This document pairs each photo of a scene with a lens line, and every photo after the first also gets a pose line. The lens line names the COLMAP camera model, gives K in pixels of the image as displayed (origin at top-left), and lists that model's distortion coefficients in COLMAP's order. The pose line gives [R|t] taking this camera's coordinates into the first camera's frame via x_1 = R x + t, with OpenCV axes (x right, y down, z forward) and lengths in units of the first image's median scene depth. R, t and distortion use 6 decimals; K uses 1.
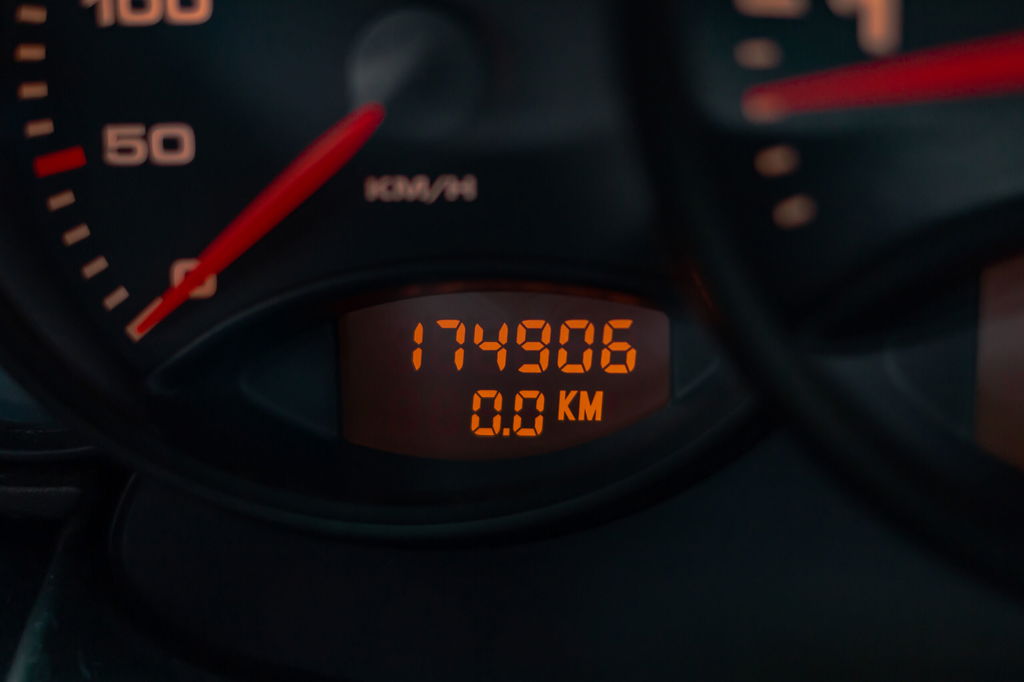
lens RADIAL K [[1655.1, 0, 512.0], [0, 1655.1, 341.0], [0, 0, 1]] dist [-0.030480, -0.151639]
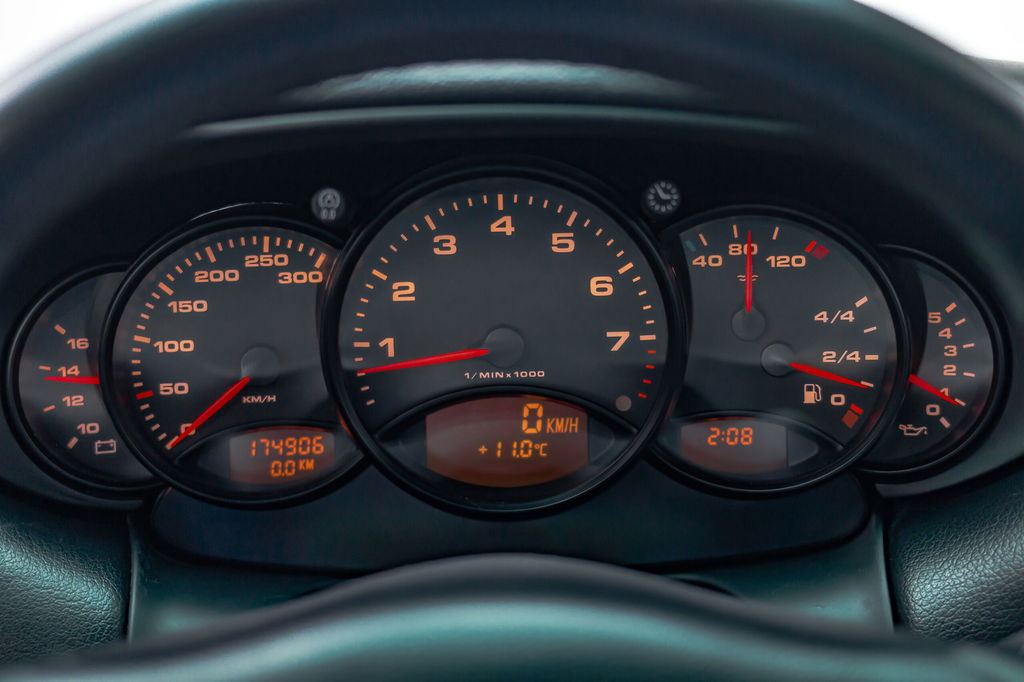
lens RADIAL K [[1655.1, 0, 512.0], [0, 1655.1, 341.0], [0, 0, 1]] dist [-0.030480, -0.151639]
pose [[0.961690, -0.029331, 0.272566, -0.441696], [0.055167, 0.994626, -0.087615, 0.104213], [-0.268531, 0.099296, 0.958140, -2.193304]]
